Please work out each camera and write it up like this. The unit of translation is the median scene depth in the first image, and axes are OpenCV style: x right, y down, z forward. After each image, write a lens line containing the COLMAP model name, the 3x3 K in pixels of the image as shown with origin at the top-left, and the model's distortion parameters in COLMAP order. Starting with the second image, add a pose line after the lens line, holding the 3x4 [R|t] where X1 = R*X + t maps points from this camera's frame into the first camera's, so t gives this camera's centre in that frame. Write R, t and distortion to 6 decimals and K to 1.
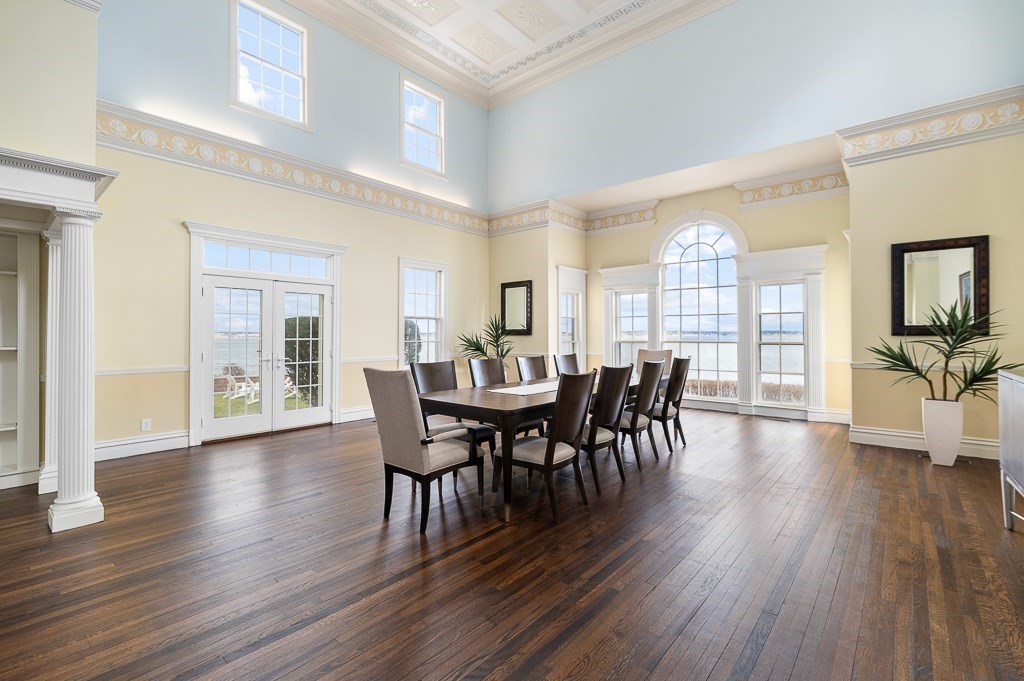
lens RADIAL K [[451.9, 0, 511.6], [0, 451.9, 333.5], [0, 0, 1]] dist [0.001802, 0.000282]
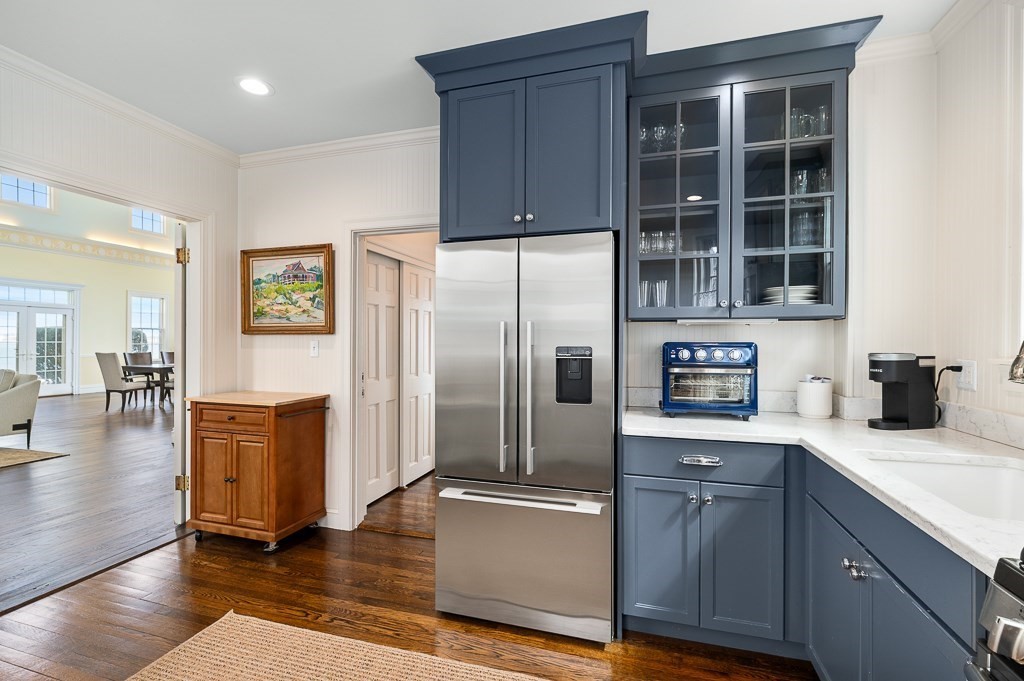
lens RADIAL K [[449.2, 0, 512.0], [0, 449.2, 340.5], [0, 0, 1]] dist [-0.001822, -0.000544]
pose [[0.912569, 0.002697, 0.408914, 0.401794], [-0.006394, 0.999950, 0.007674, -0.016338], [-0.408873, -0.009618, 0.912541, -1.166715]]
